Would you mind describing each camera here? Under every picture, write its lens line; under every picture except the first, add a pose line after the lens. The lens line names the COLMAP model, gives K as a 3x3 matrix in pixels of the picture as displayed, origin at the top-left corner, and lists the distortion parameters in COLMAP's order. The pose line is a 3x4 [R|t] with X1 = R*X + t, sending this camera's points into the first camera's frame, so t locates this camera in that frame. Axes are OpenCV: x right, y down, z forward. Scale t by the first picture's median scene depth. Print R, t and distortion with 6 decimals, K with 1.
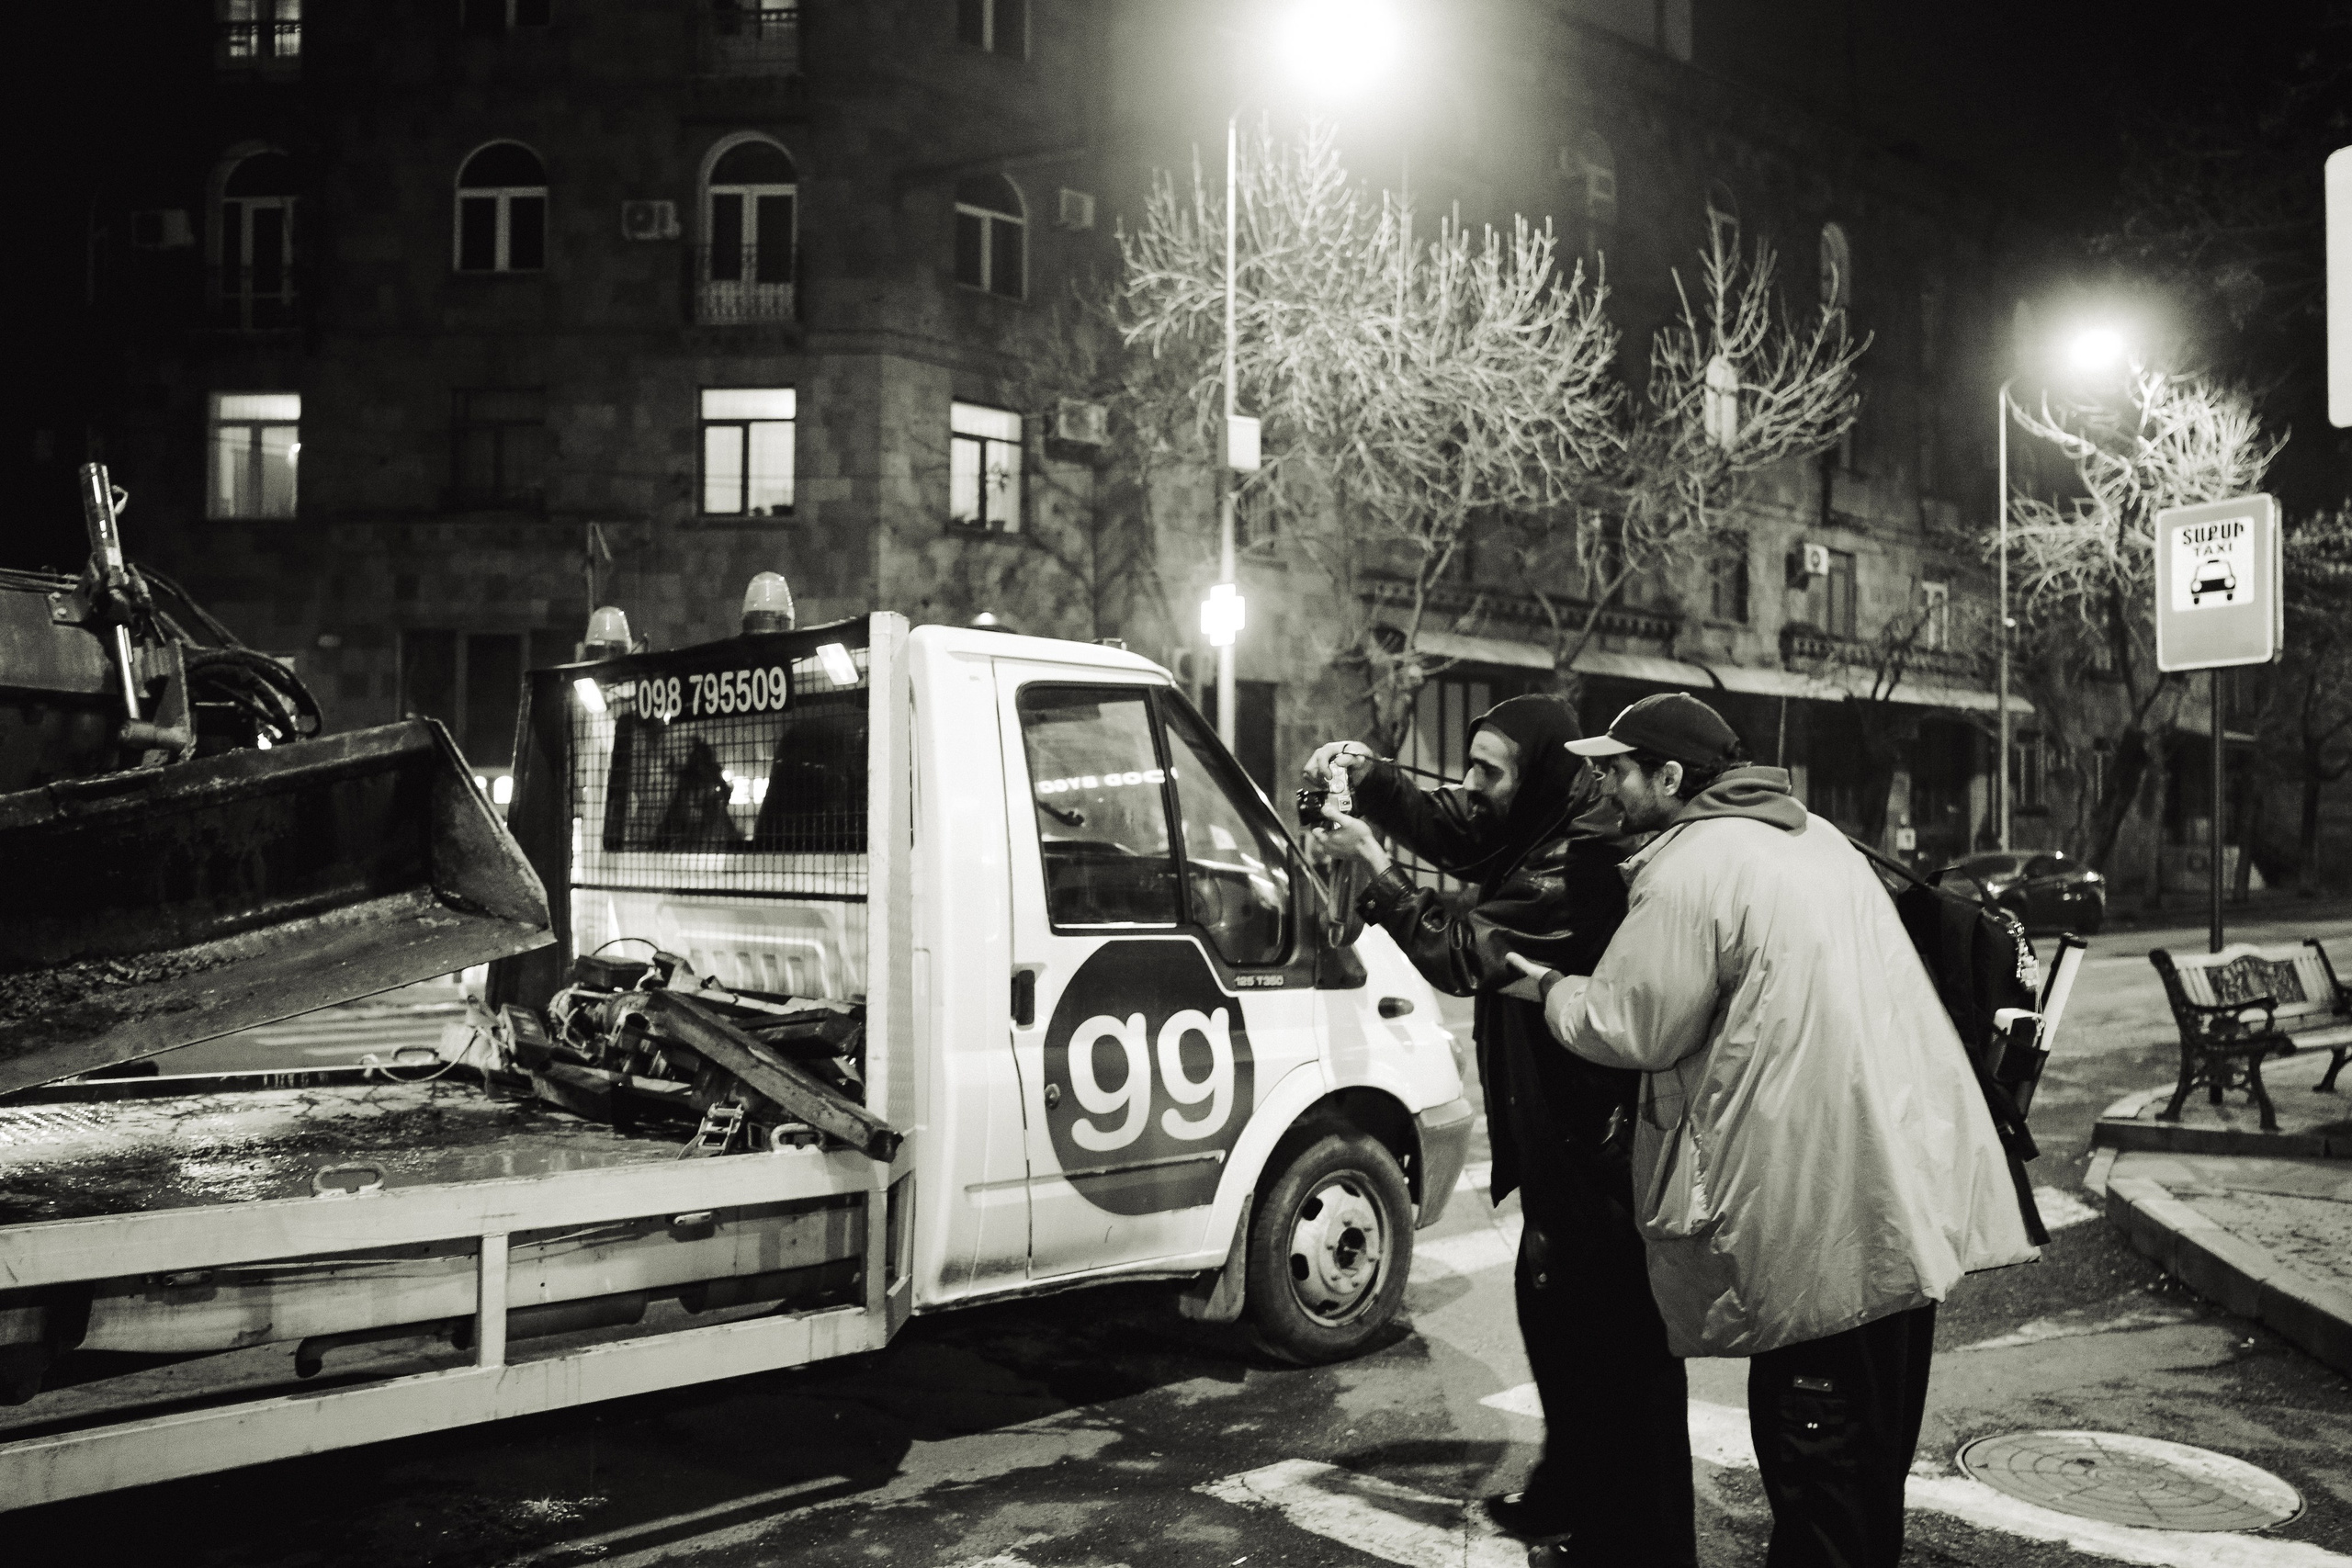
lens RADIAL K [[1912.0, 0, 1109.5], [0, 1912.0, 811.7], [0, 0, 1]] dist [-0.005166, -0.005813]
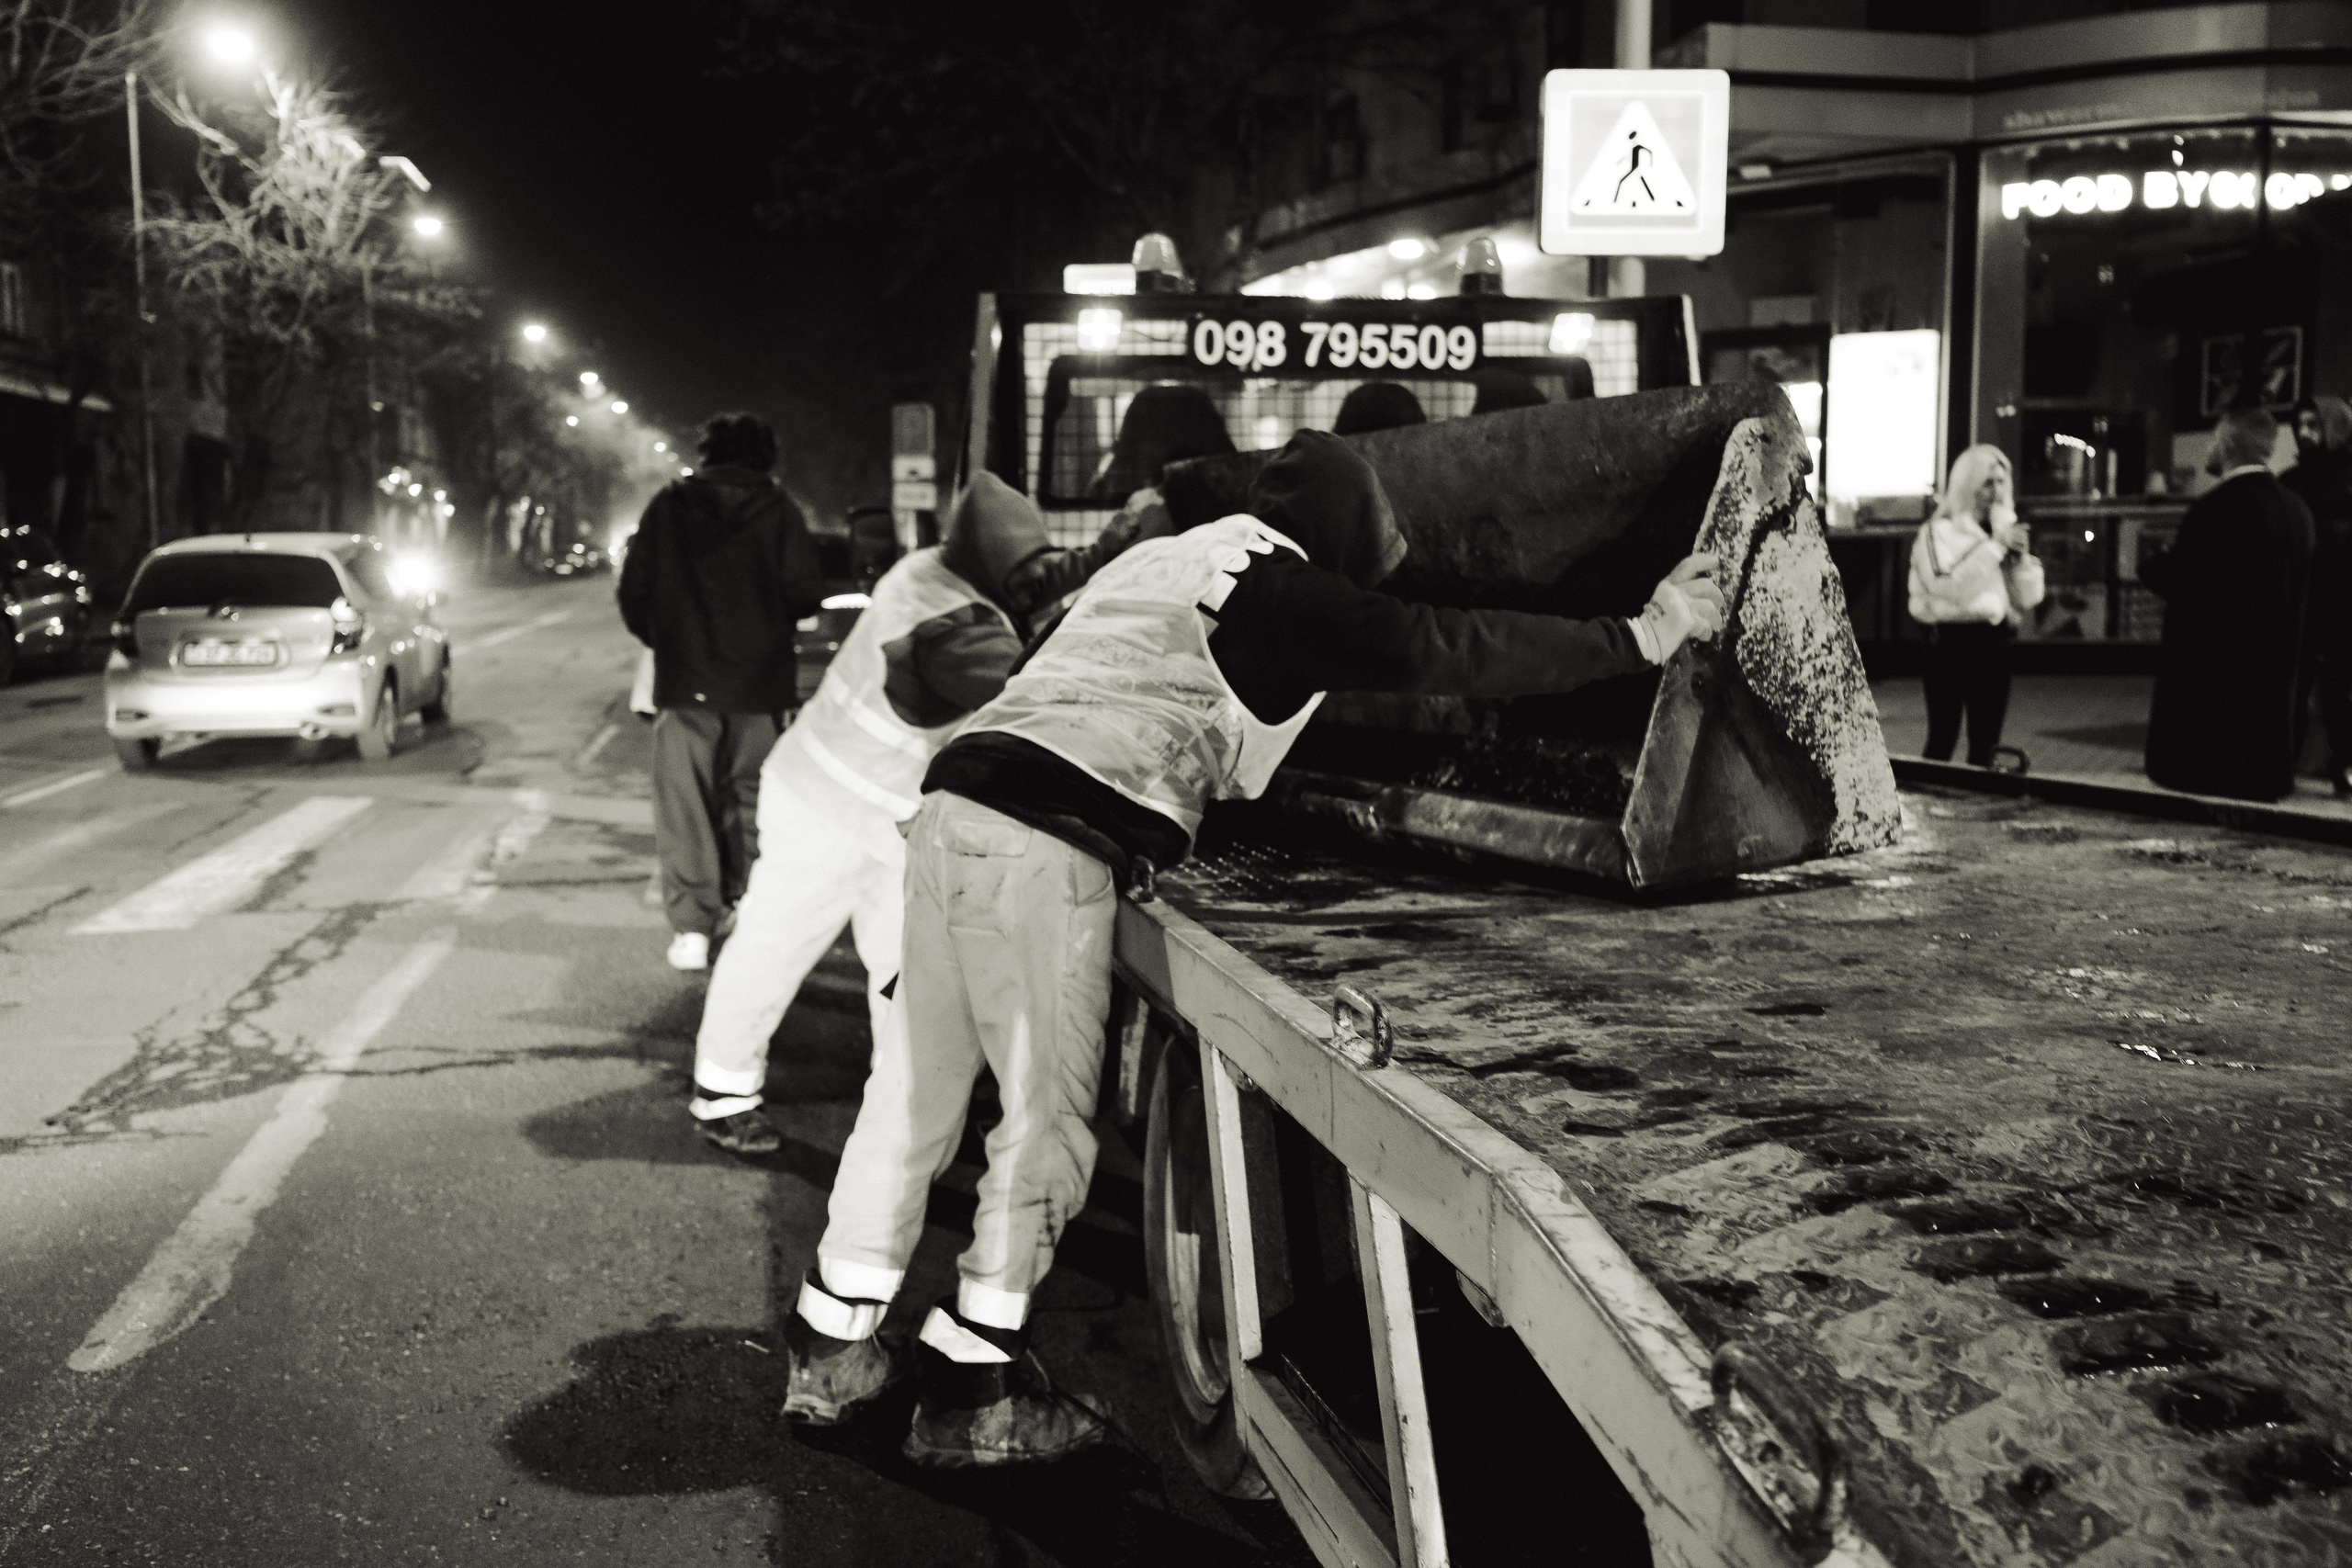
lens RADIAL K [[1956.7, 0, 1102.3], [0, 1956.7, 736.6], [0, 0, 1]] dist [-0.003077, -0.001454]
pose [[0.504300, -0.086024, 0.859233, -0.216788], [-0.008257, 0.994500, 0.104412, 0.006758], [-0.863489, -0.059749, 0.500816, 0.107536]]
